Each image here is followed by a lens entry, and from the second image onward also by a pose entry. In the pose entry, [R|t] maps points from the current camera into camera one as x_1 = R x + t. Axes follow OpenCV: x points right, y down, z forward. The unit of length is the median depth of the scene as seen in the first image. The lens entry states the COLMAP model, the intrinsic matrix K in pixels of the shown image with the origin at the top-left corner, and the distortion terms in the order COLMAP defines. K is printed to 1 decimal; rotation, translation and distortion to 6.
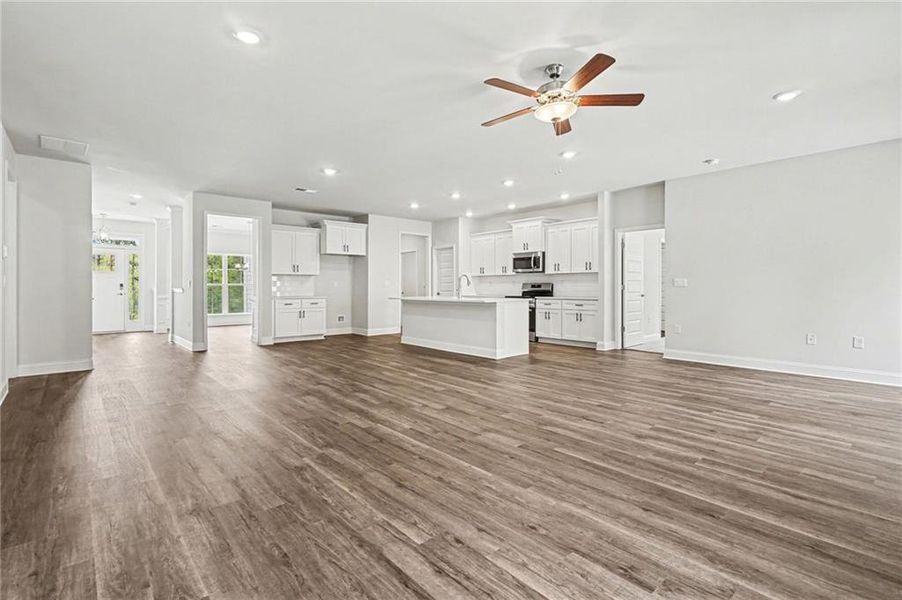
lens RADIAL K [[424.0, 0, 447.6], [0, 424.0, 294.3], [0, 0, 1]] dist [-0.001398, 0.000205]
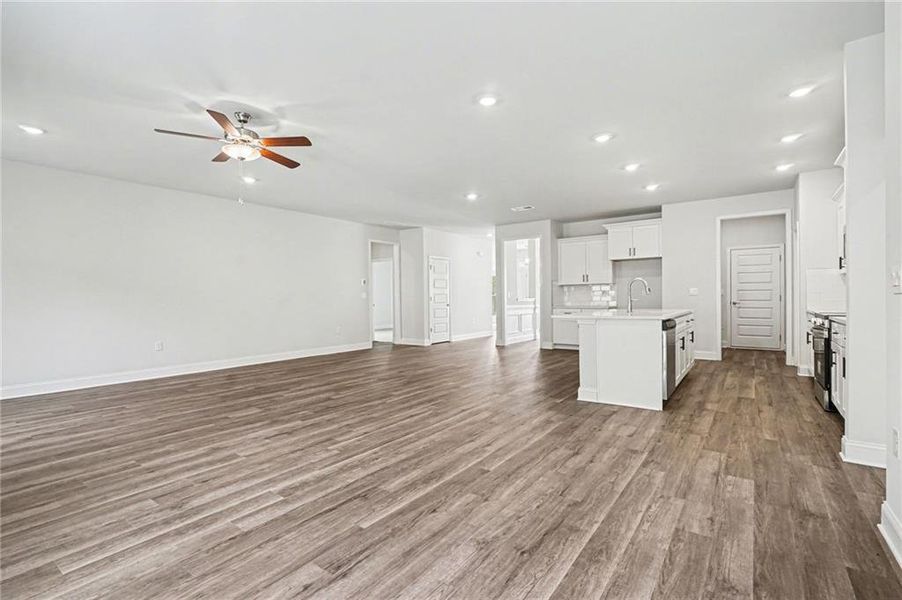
lens RADIAL K [[424.0, 0, 448.7], [0, 424.0, 299.2], [0, 0, 1]] dist [-0.001398, 0.000205]
pose [[0.208333, 0.002406, -0.978055, 1.418739], [-0.008899, 0.999960, 0.000564, -0.022195], [0.978017, 0.008587, 0.208346, 1.213331]]
